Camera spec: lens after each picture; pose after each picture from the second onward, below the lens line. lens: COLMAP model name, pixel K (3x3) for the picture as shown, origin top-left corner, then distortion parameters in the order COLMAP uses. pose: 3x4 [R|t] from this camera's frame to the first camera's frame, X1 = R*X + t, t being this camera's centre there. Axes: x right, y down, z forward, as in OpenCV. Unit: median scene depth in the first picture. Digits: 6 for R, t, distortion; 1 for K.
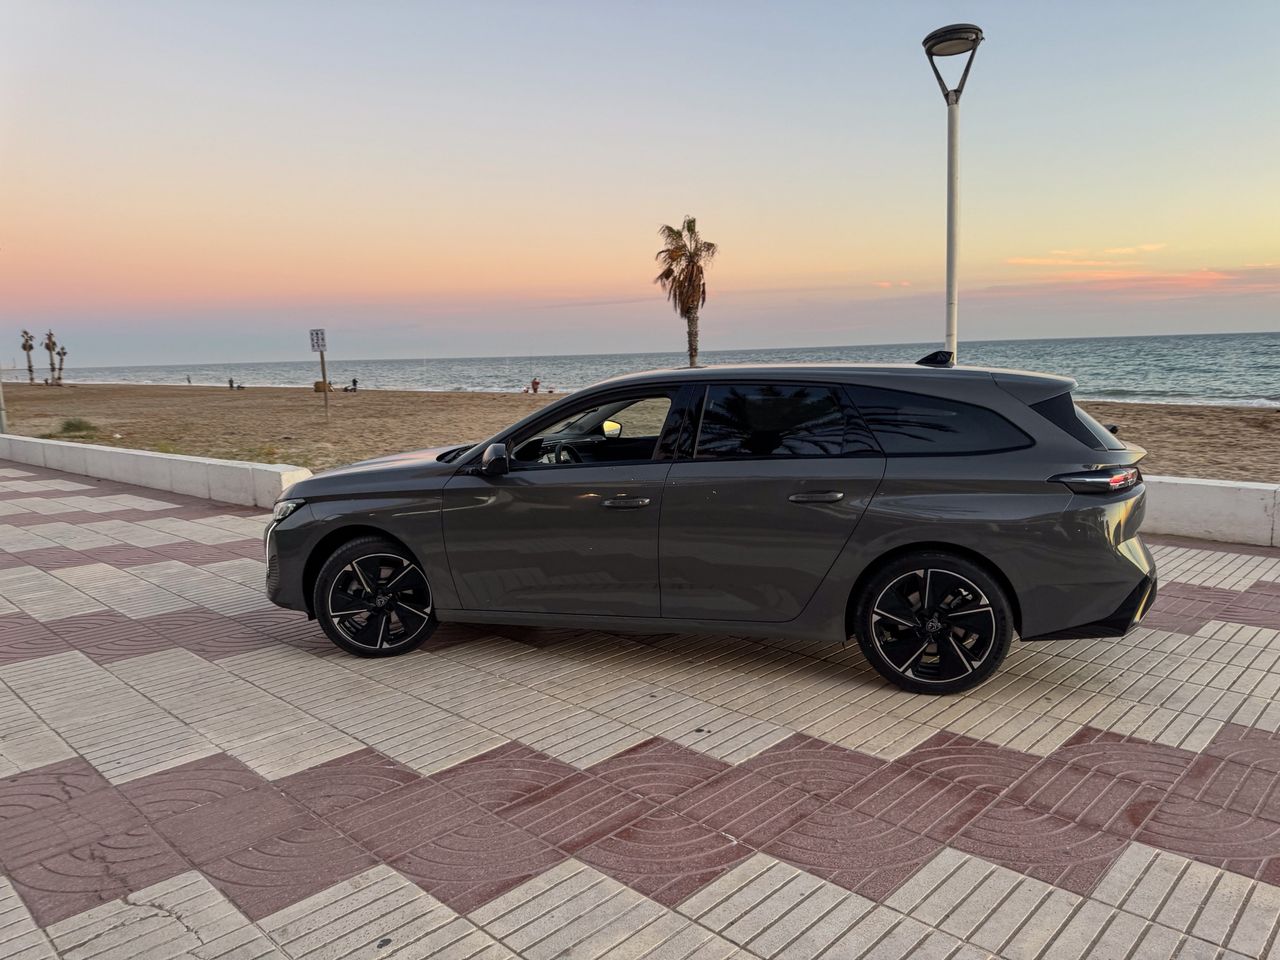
lens RADIAL K [[906.6, 0, 637.2], [0, 906.6, 481.1], [0, 0, 1]] dist [0.077386, -0.117589]
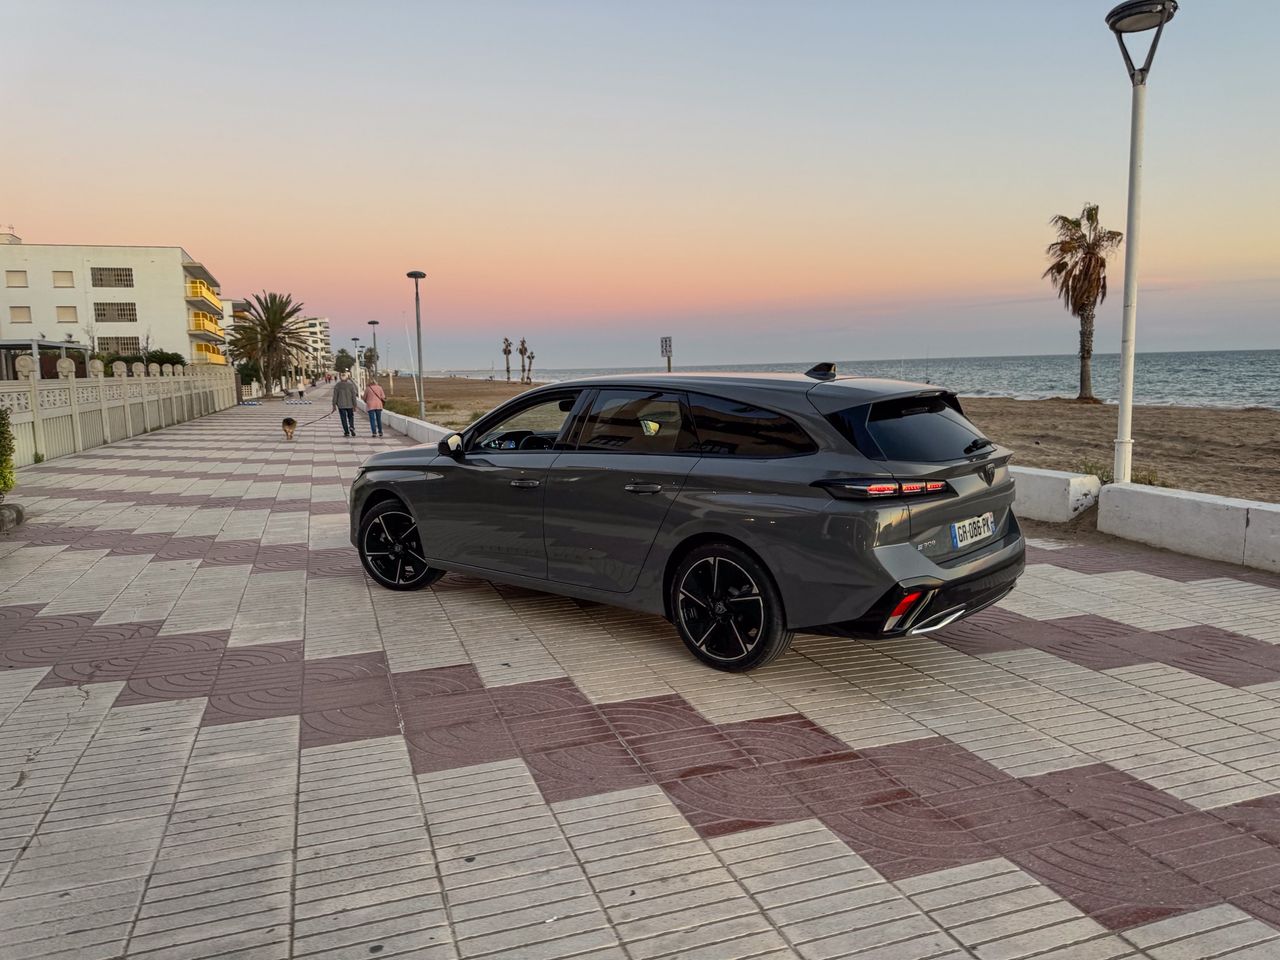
lens RADIAL K [[919.8, 0, 660.2], [0, 919.8, 479.3], [0, 0, 1]] dist [0.092743, -0.129200]
pose [[0.891532, 0.060155, -0.448945, 0.628348], [-0.062755, 0.997987, 0.009103, -0.004393], [0.448589, 0.020058, 0.893513, -0.037790]]
